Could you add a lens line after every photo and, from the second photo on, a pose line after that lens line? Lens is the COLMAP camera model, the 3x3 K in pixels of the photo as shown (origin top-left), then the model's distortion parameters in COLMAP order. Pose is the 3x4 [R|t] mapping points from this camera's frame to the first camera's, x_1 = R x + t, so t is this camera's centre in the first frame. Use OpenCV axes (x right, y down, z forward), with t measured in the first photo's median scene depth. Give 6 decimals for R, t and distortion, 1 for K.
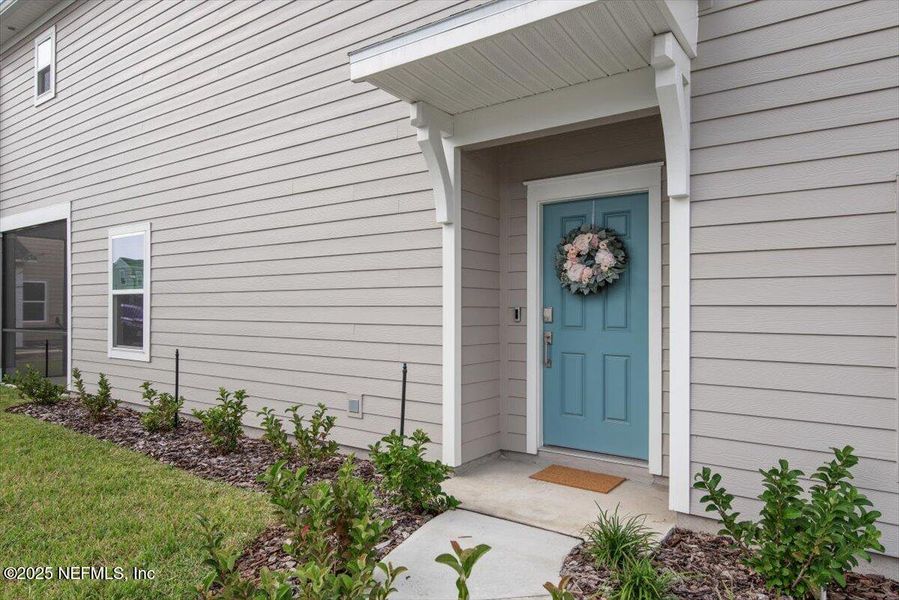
lens RADIAL K [[579.2, 0, 450.4], [0, 579.2, 309.2], [0, 0, 1]] dist [-0.000796, 0.000558]
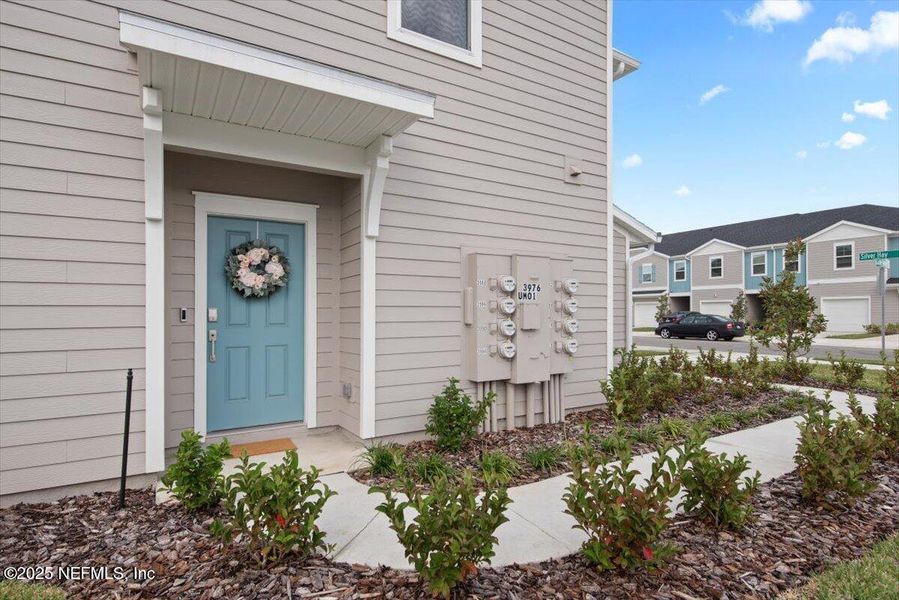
lens RADIAL K [[461.1, 0, 449.5], [0, 461.1, 300.0], [0, 0, 1]] dist [-0.001076, -0.000695]
pose [[0.385033, 0.018431, 0.922719, -0.510495], [0.005802, 0.999732, -0.022391, 0.004041], [-0.922884, 0.013975, 0.384823, 0.253796]]
